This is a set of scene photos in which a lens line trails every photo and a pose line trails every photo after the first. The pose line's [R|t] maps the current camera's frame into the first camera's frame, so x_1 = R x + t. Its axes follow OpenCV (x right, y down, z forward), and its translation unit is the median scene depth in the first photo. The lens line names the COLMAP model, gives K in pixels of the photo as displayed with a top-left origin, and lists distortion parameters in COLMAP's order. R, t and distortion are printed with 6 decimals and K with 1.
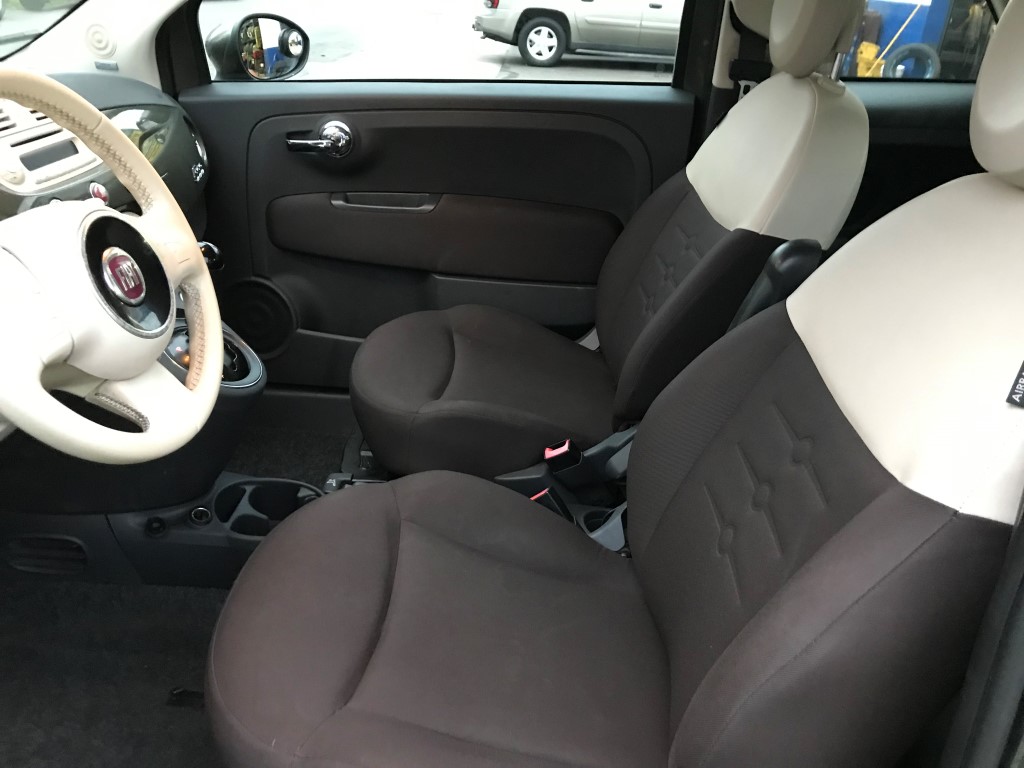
lens RADIAL K [[799.0, 0, 513.8], [0, 799.0, 412.5], [0, 0, 1]] dist [0.006555, 0.003897]
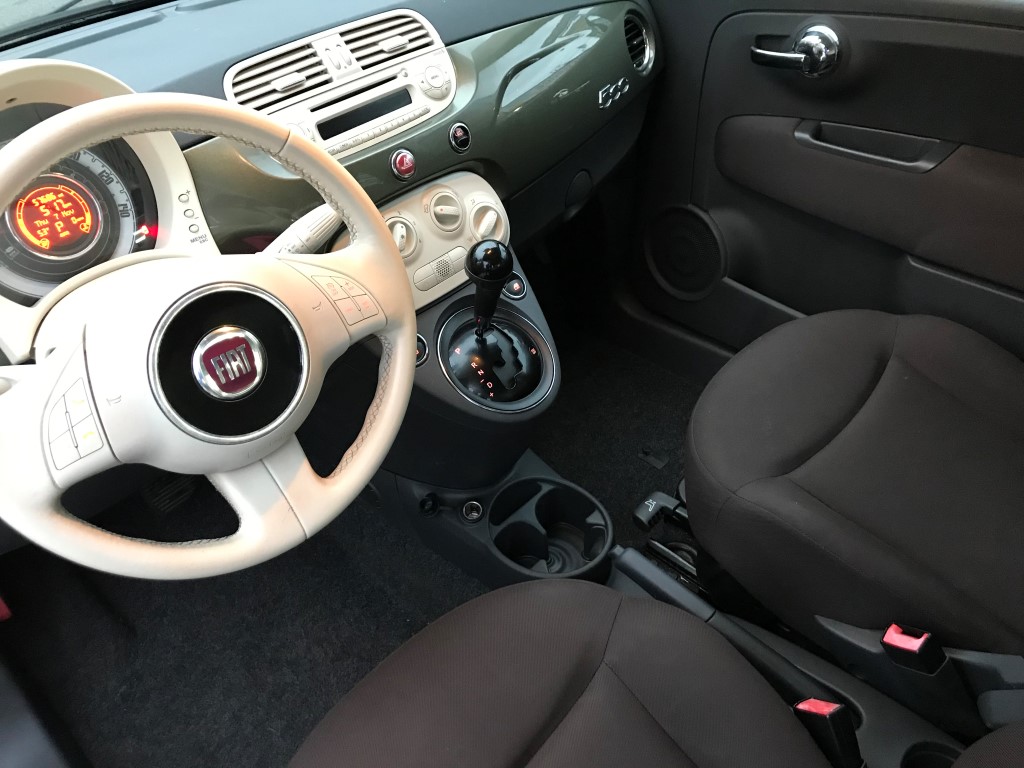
lens RADIAL K [[799.0, 0, 513.8], [0, 799.0, 412.5], [0, 0, 1]] dist [0.006555, 0.003897]
pose [[0.745512, 0.349550, -0.567474, 0.114124], [-0.215918, 0.932183, 0.290542, -0.230429], [0.630548, -0.094075, 0.770428, 0.301811]]
